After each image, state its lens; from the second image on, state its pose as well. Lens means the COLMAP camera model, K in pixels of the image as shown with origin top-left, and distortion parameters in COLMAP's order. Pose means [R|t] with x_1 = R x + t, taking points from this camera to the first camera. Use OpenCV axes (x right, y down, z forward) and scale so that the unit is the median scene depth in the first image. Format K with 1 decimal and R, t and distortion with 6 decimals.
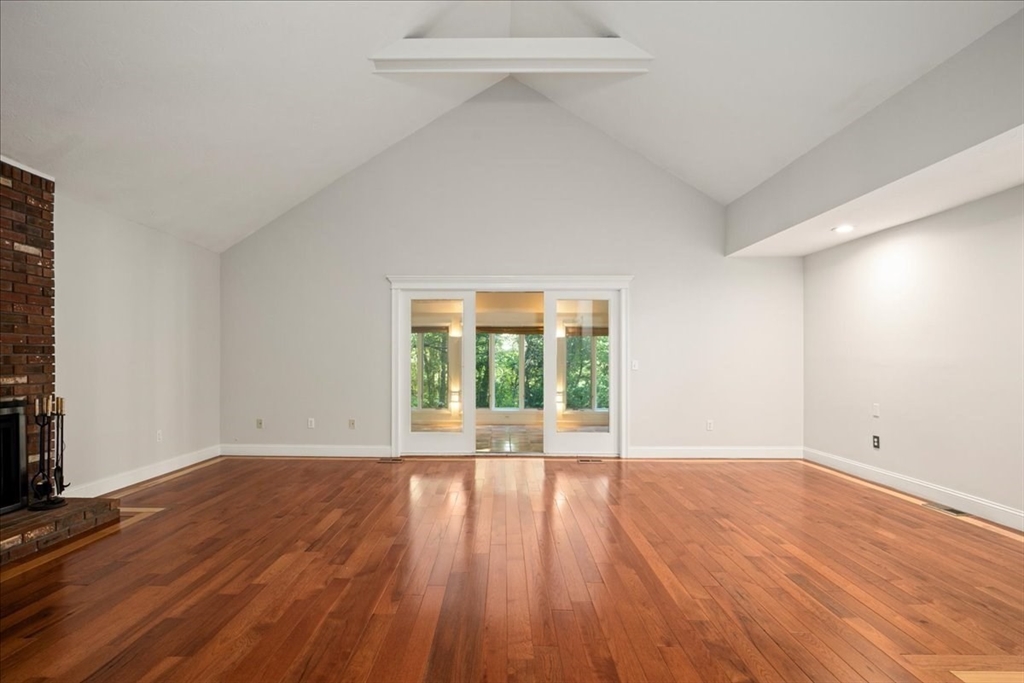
lens RADIAL K [[492.0, 0, 486.1], [0, 492.0, 351.9], [0, 0, 1]] dist [-0.012200, 0.001071]
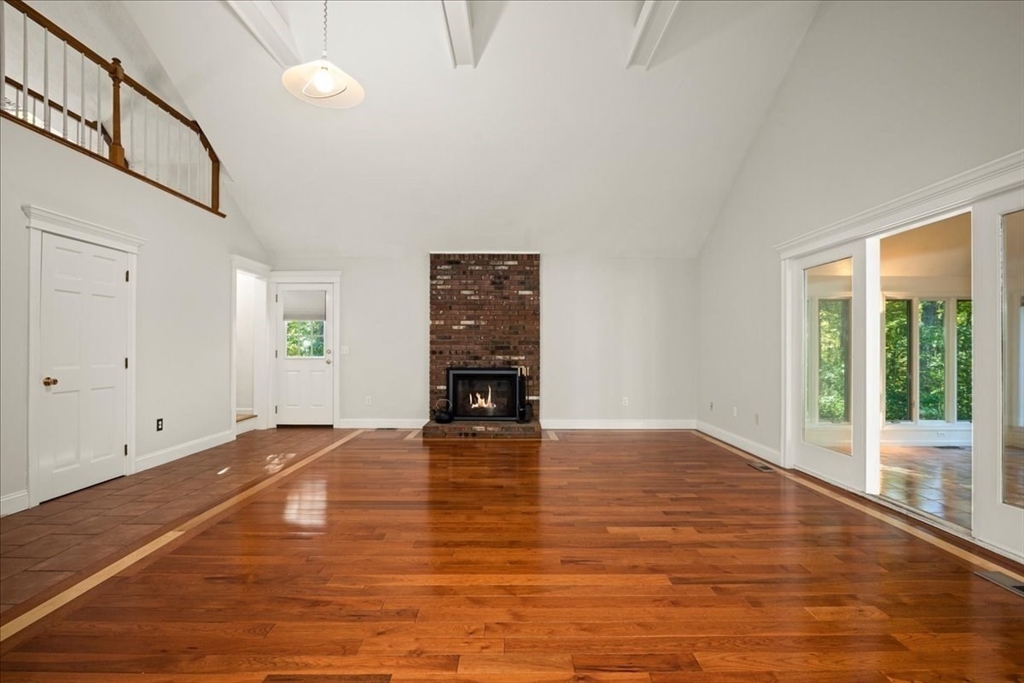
lens RADIAL K [[460.5, 0, 510.1], [0, 460.5, 349.6], [0, 0, 1]] dist [-0.012411, 0.001521]
pose [[0.020888, -0.000200, -0.999782, 0.960725], [0.013140, 0.999914, 0.000074, 0.022067], [0.999695, -0.013139, 0.020889, 0.906554]]
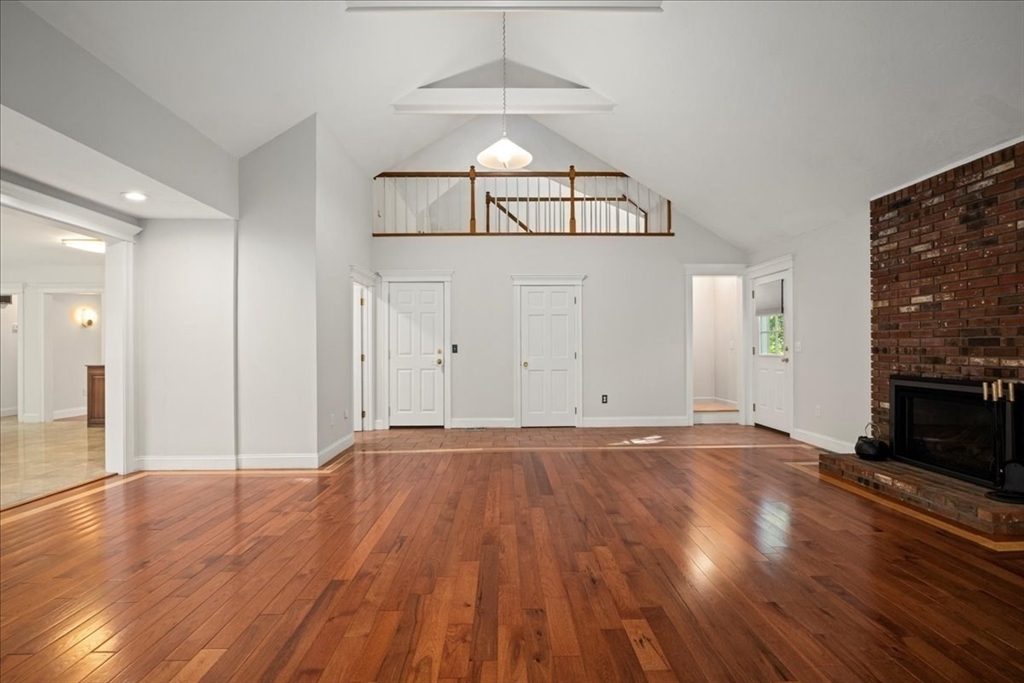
lens RADIAL K [[460.5, 0, 512.2], [0, 460.5, 340.9], [0, 0, 1]] dist [-0.012411, 0.001521]
pose [[-0.998725, 0.001544, -0.050459, 0.087620], [0.002937, 0.999616, -0.027541, 0.035681], [0.050397, -0.027654, -0.998346, 1.823576]]
